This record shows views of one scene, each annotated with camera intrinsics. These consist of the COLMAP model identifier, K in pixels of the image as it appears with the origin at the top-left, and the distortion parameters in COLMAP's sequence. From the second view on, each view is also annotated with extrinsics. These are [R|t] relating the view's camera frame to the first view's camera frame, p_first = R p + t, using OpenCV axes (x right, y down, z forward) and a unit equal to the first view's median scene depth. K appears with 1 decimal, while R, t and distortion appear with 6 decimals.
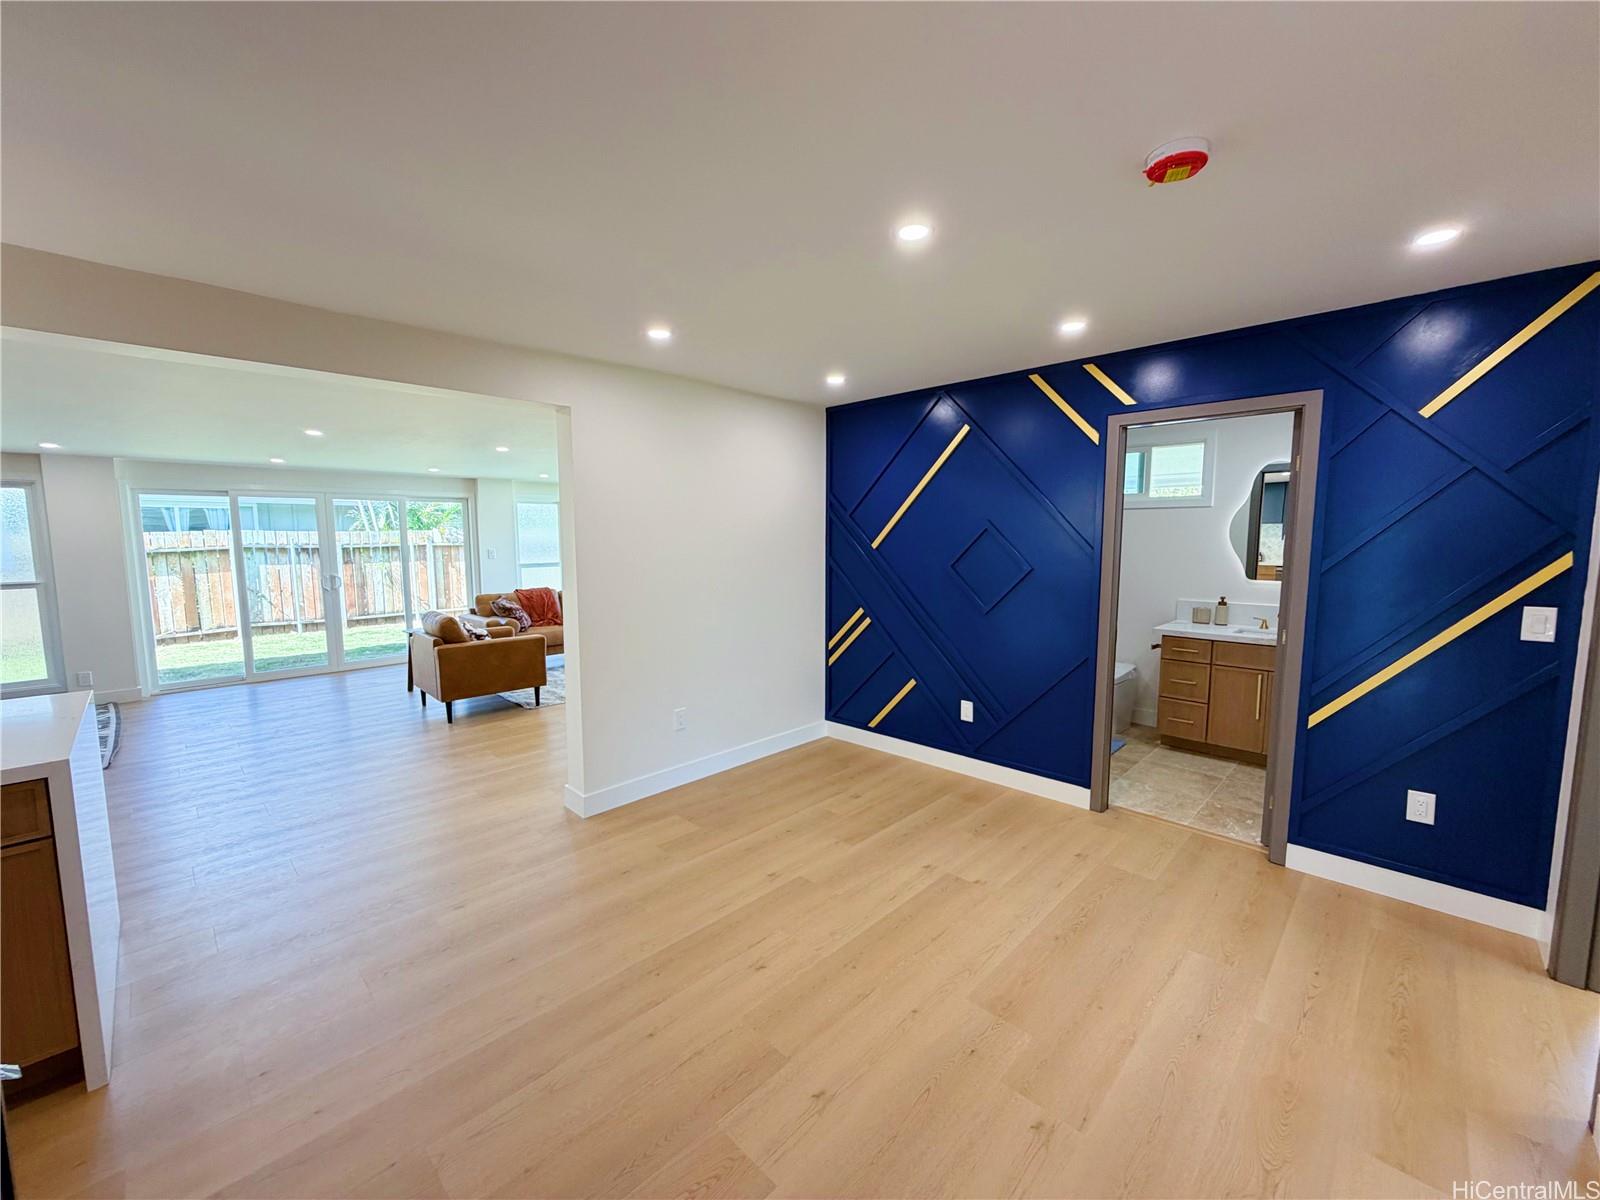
lens RADIAL K [[638.7, 0, 794.7], [0, 638.7, 598.2], [0, 0, 1]] dist [-0.001691, -0.000469]
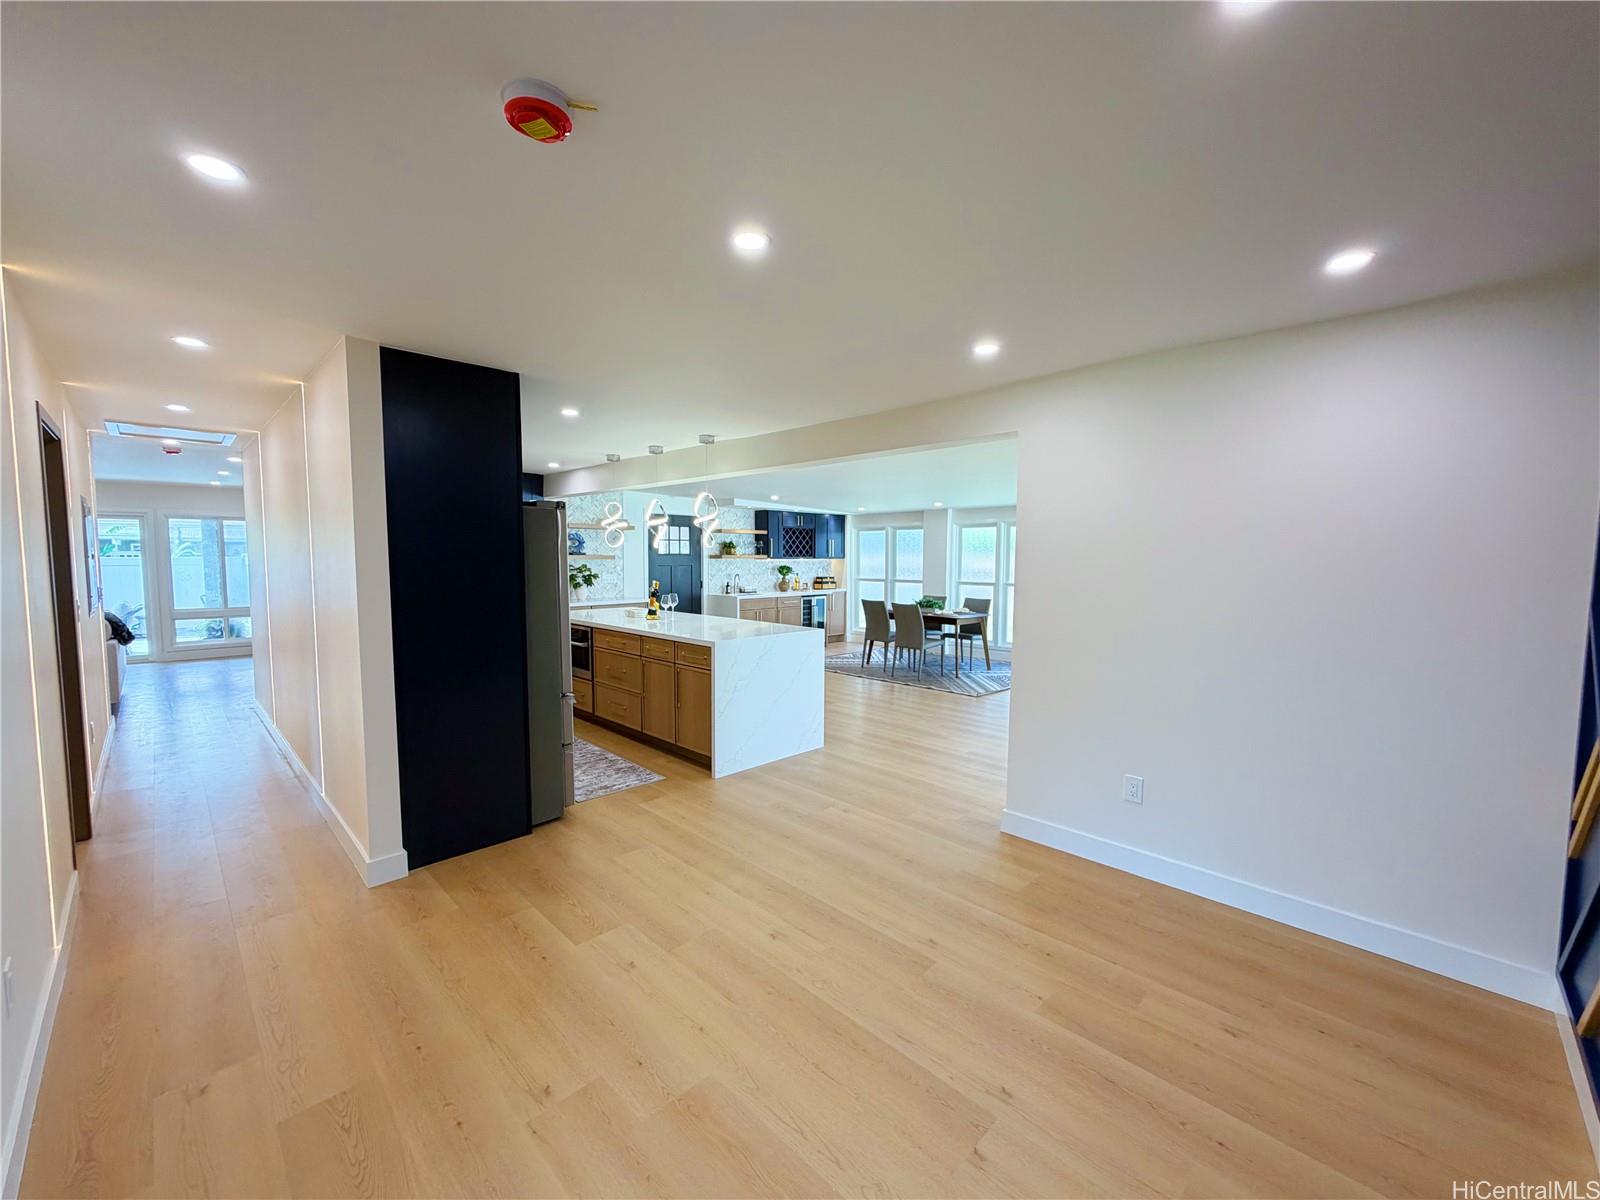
lens RADIAL K [[638.7, 0, 797.1], [0, 638.7, 599.8], [0, 0, 1]] dist [-0.001691, -0.000469]
pose [[0.000270, 0.077926, -0.996959, 1.117198], [-0.103726, 0.991584, 0.077478, -0.116107], [0.994606, 0.103390, 0.008351, 1.050562]]
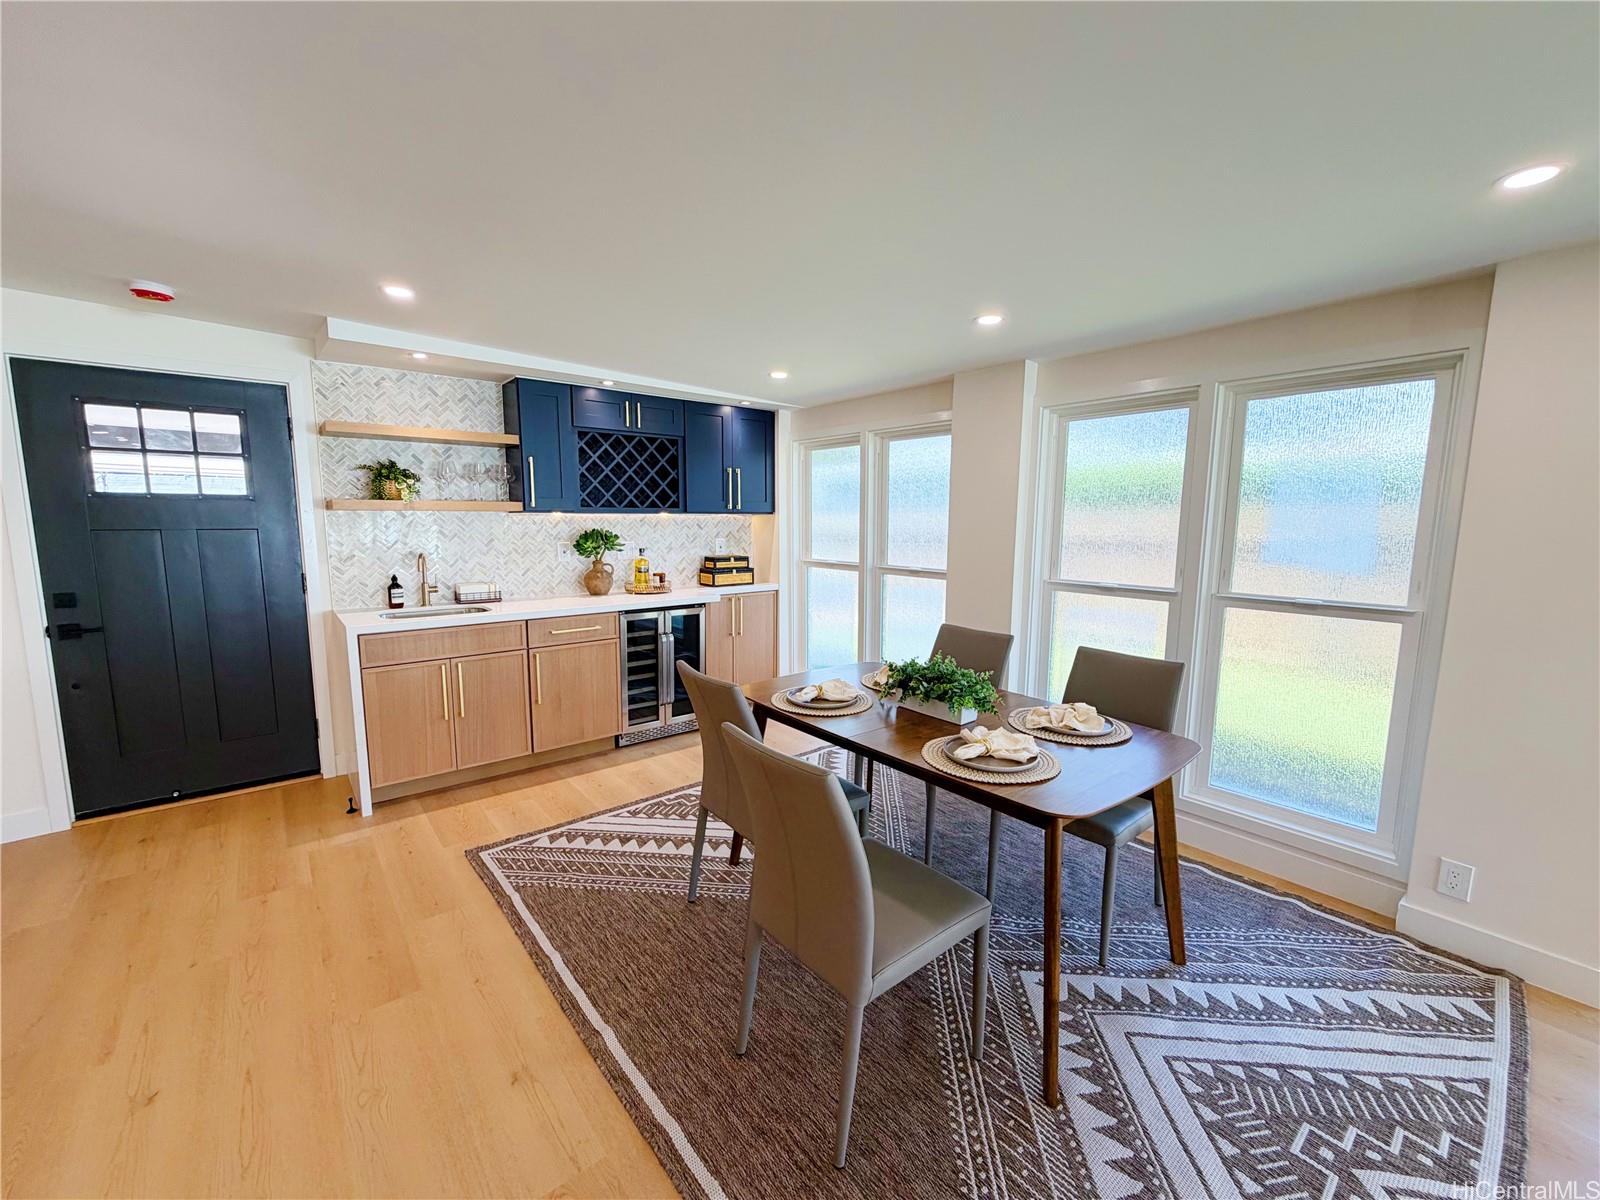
lens RADIAL K [[638.7, 0, 799.3], [0, 638.7, 607.7], [0, 0, 1]] dist [-0.001691, -0.000469]
pose [[-0.096192, 0.144509, -0.984817, -0.248255], [-0.103643, 0.982572, 0.154303, -0.117547], [0.989952, 0.116913, -0.079539, 1.373646]]
